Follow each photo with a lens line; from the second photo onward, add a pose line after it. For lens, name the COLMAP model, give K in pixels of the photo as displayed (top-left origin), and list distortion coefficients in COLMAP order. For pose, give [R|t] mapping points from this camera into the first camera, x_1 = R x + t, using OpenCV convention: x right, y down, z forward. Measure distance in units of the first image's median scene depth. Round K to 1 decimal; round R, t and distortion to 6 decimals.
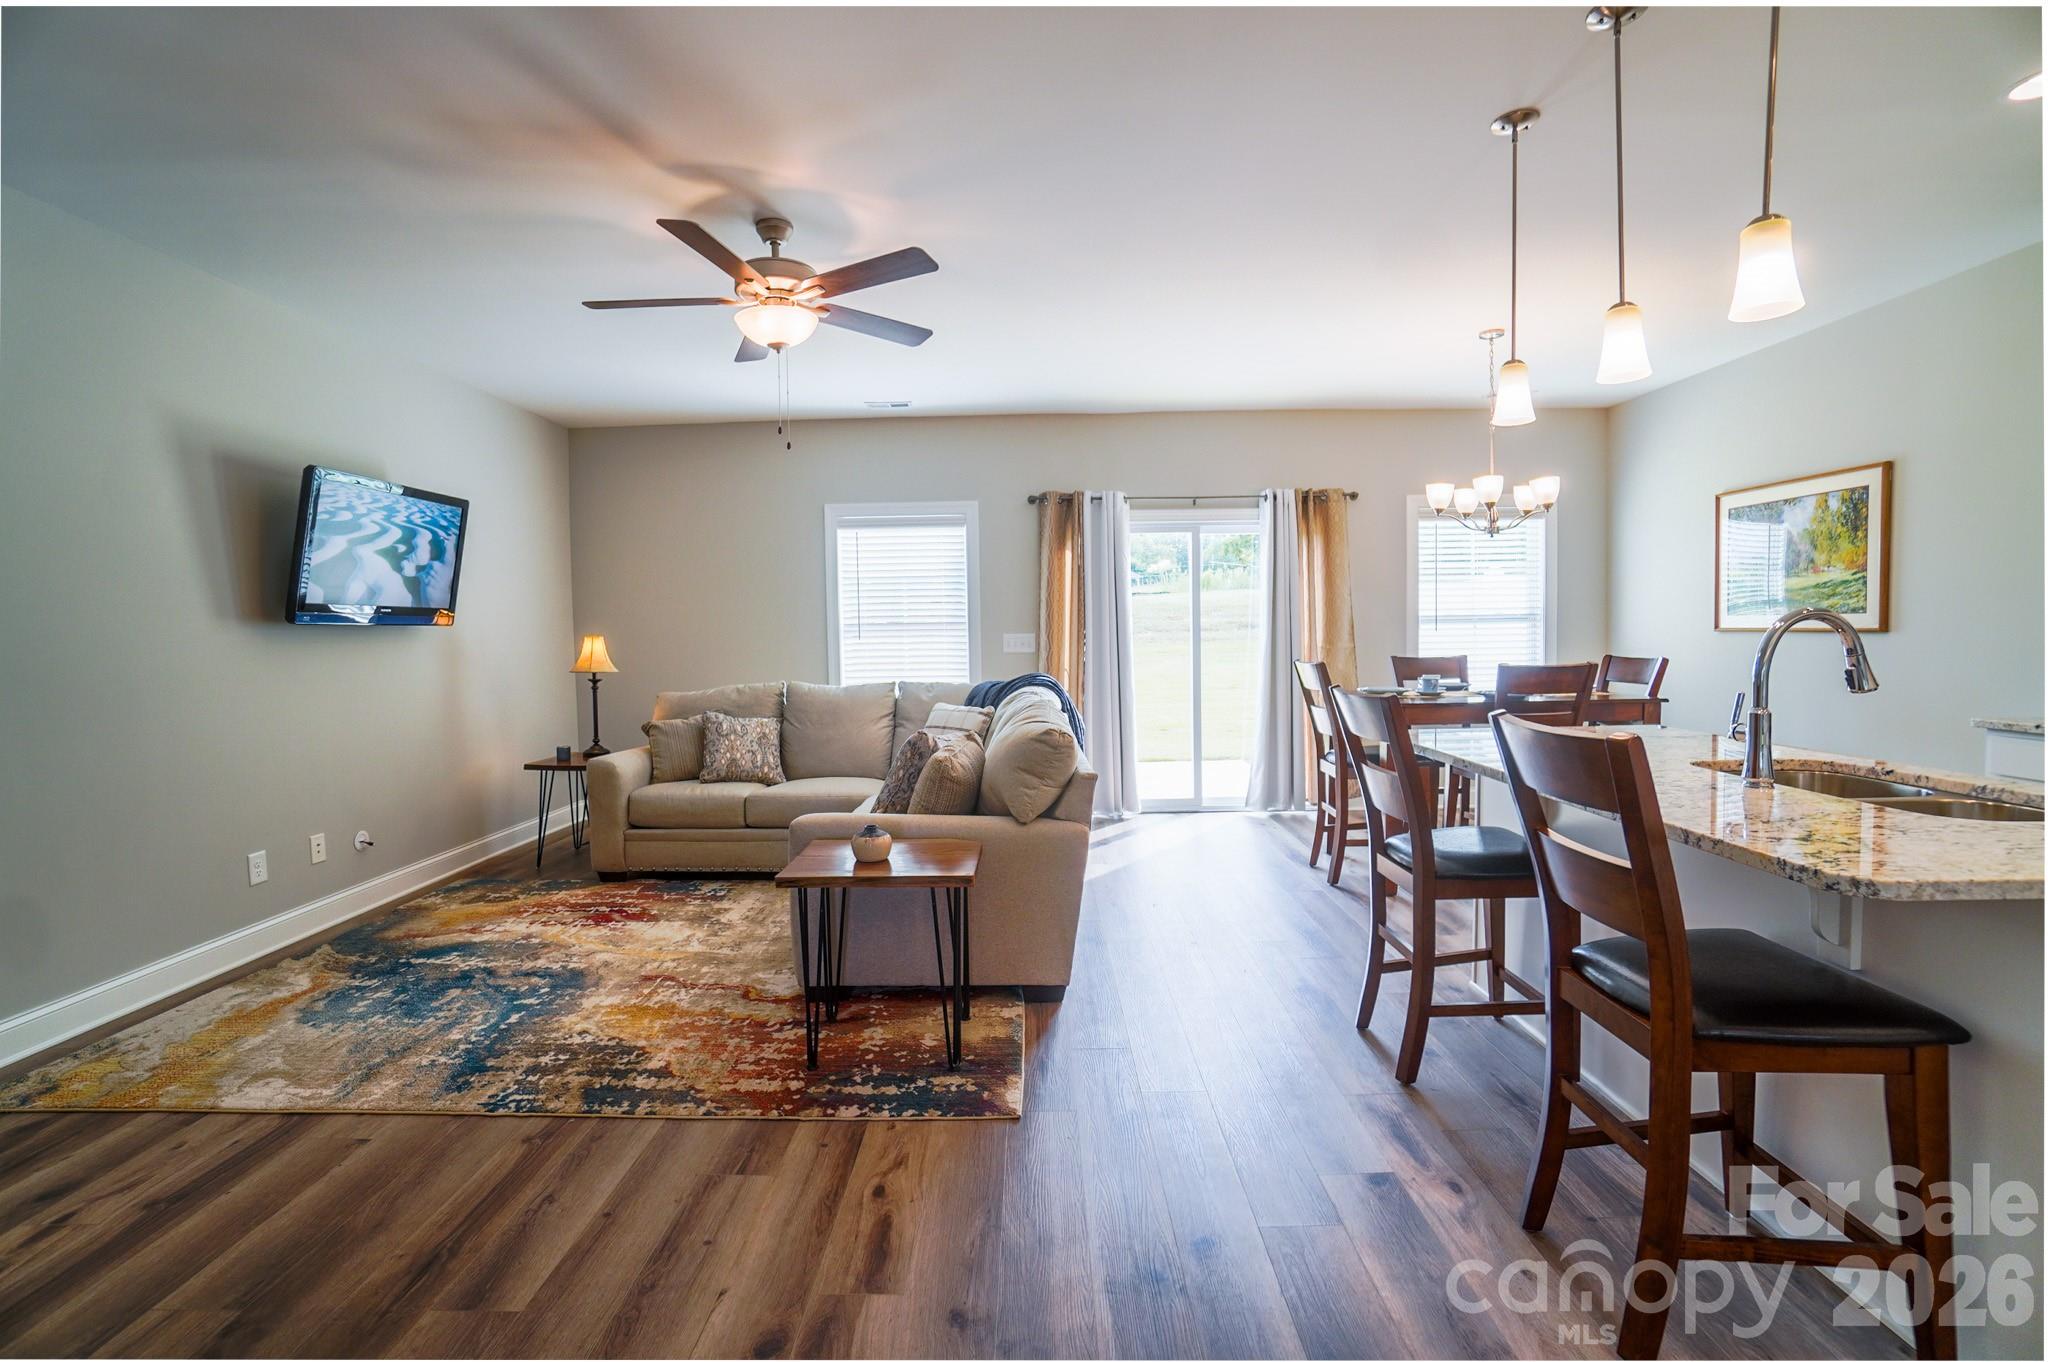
lens RADIAL K [[907.6, 0, 1019.7], [0, 907.6, 673.2], [0, 0, 1]] dist [-0.060947, 0.020237]
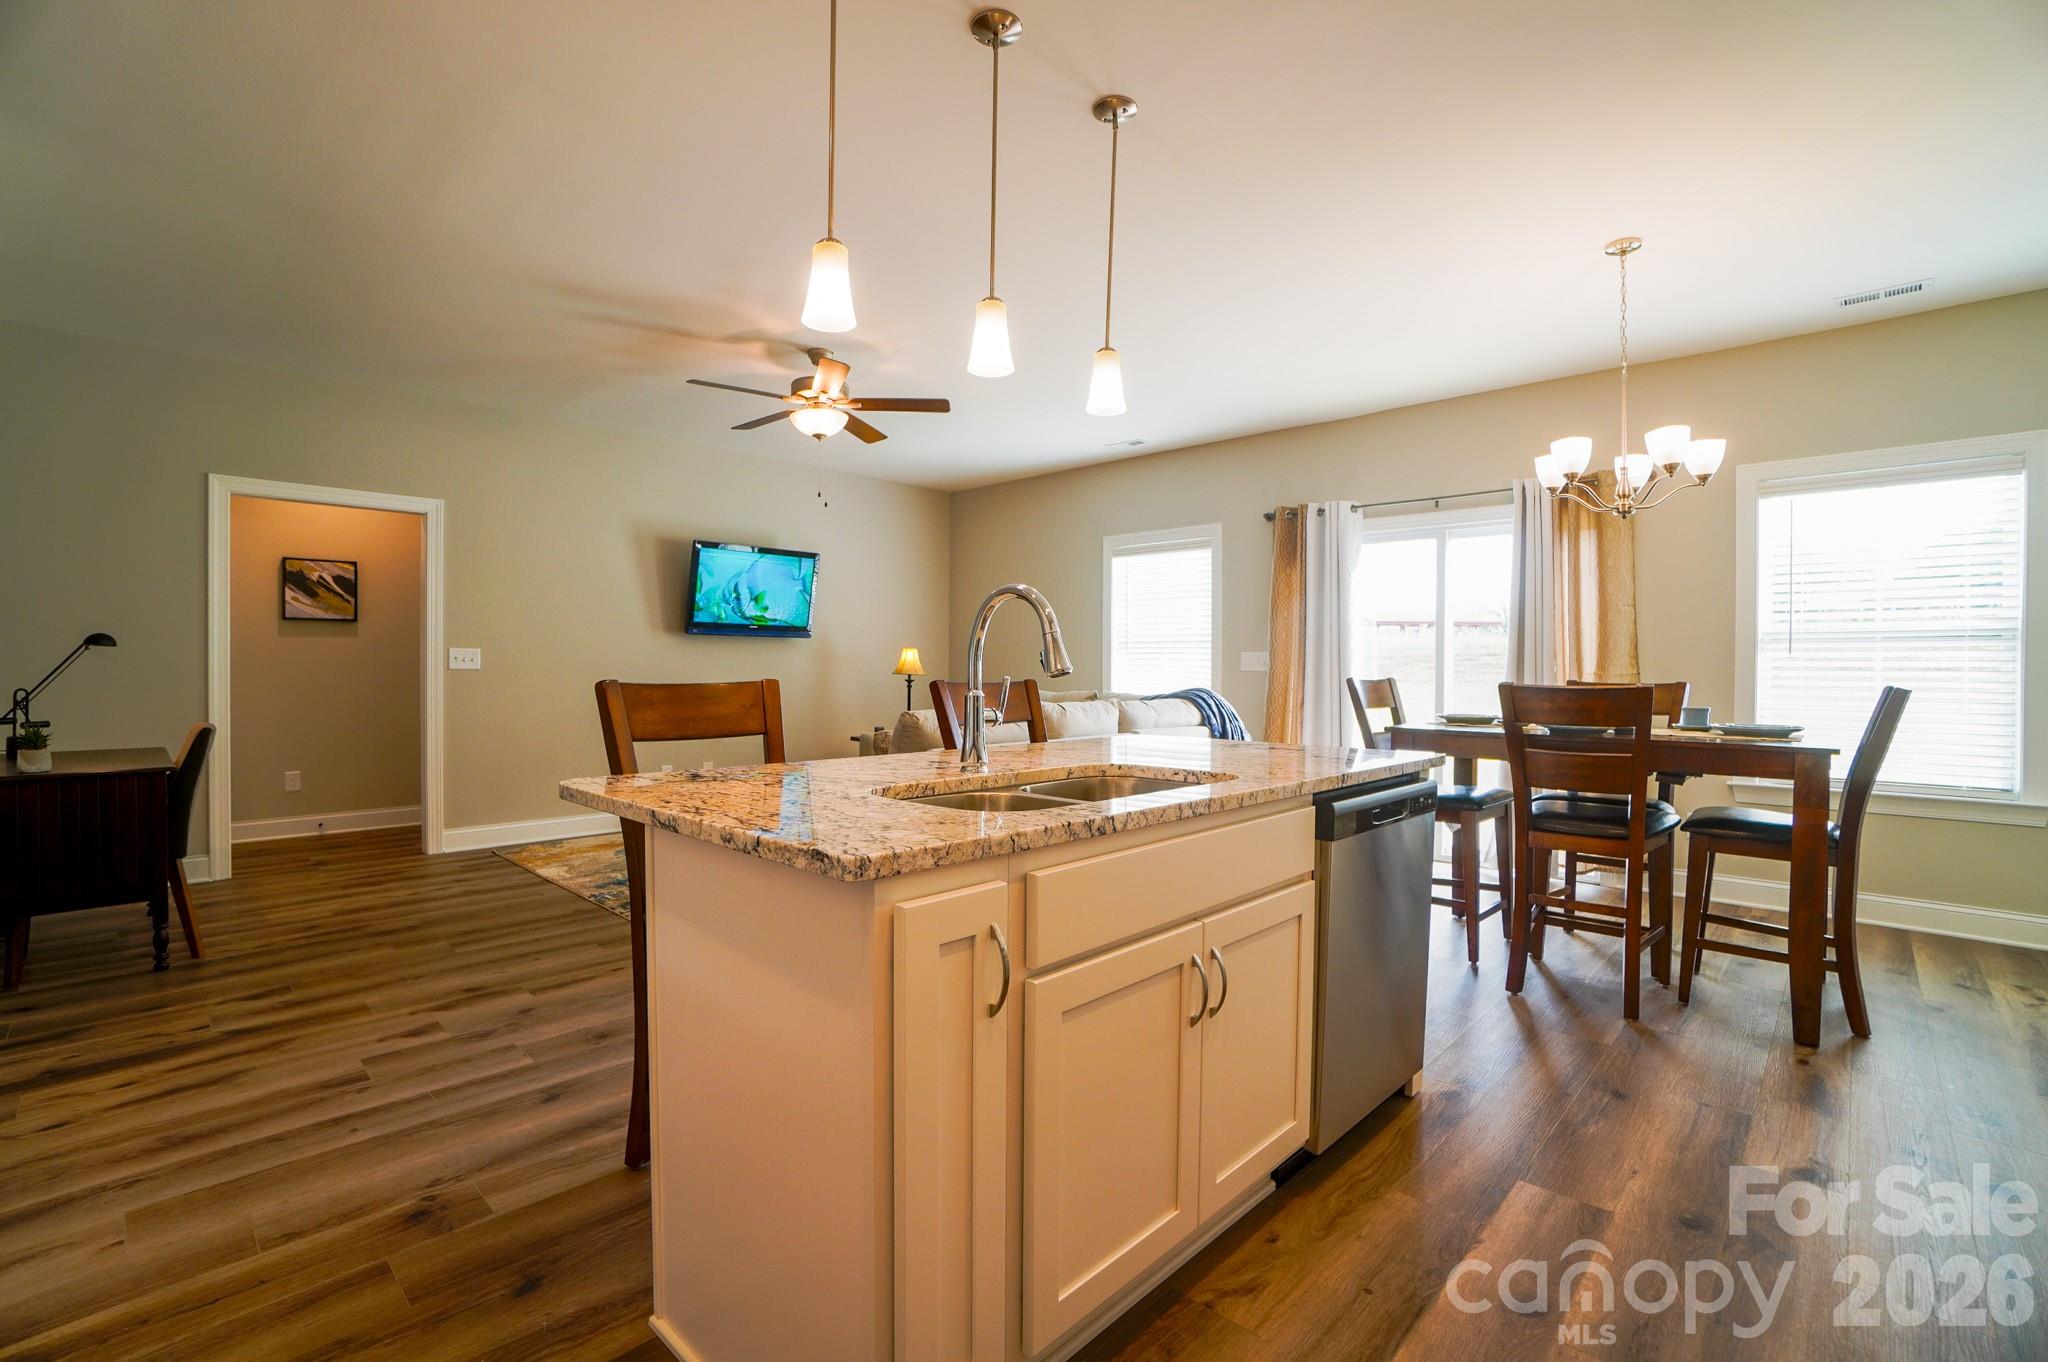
lens RADIAL K [[907.6, 0, 1012.1], [0, 907.6, 682.0], [0, 0, 1]] dist [-0.060947, 0.020237]
pose [[0.727919, 0.032006, -0.684915, 0.772489], [-0.051814, 0.998621, -0.008401, 0.018004], [0.683702, 0.041604, 0.728574, 0.148674]]
